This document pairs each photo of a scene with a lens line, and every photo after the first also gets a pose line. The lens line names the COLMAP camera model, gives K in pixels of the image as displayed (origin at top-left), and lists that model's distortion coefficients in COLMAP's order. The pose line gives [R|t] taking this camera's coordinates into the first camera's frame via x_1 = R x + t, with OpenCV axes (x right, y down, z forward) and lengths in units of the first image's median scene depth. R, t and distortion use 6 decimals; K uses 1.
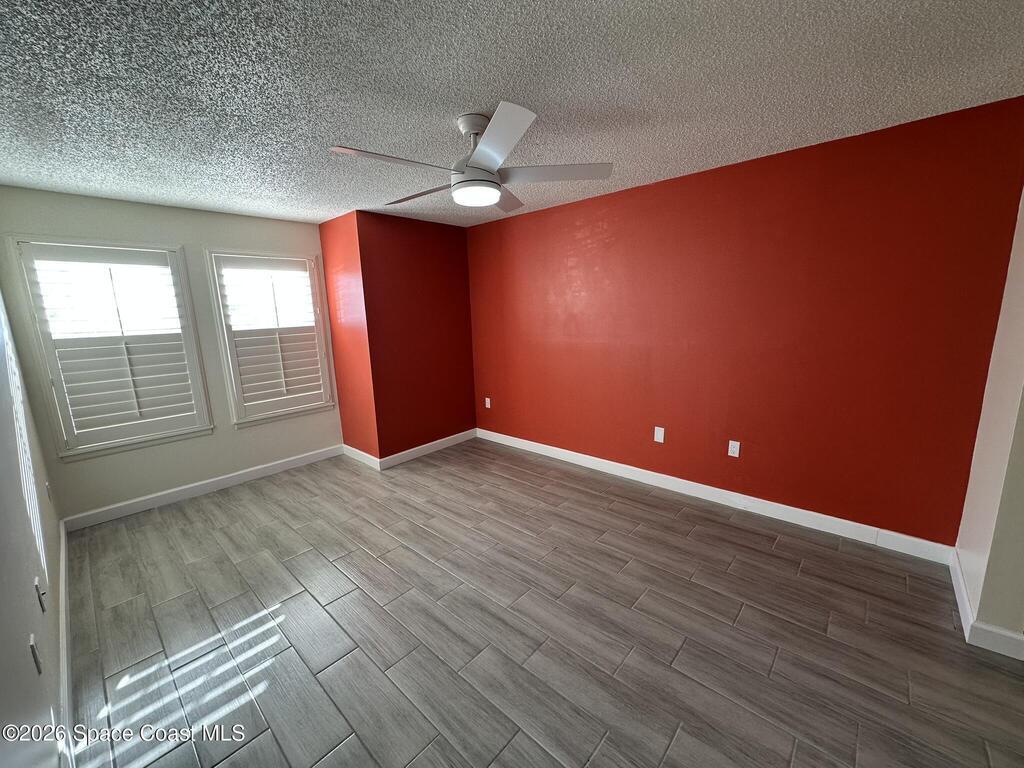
lens RADIAL K [[409.2, 0, 508.8], [0, 409.2, 382.7], [0, 0, 1]] dist [0.003113, -0.000040]
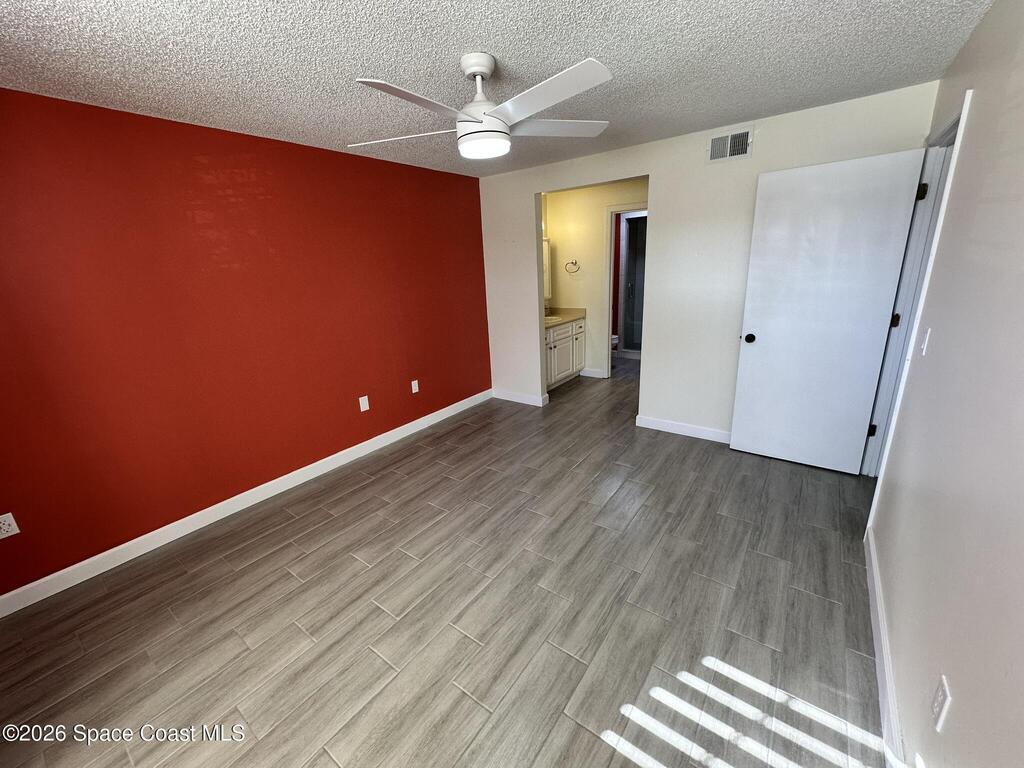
lens RADIAL K [[409.2, 0, 508.8], [0, 409.2, 384.1], [0, 0, 1]] dist [0.003113, -0.000040]
pose [[-0.102856, -0.244766, 0.964111, -0.766385], [0.230368, 0.937038, 0.262470, -0.125970], [-0.967653, 0.249097, -0.039993, 0.769919]]
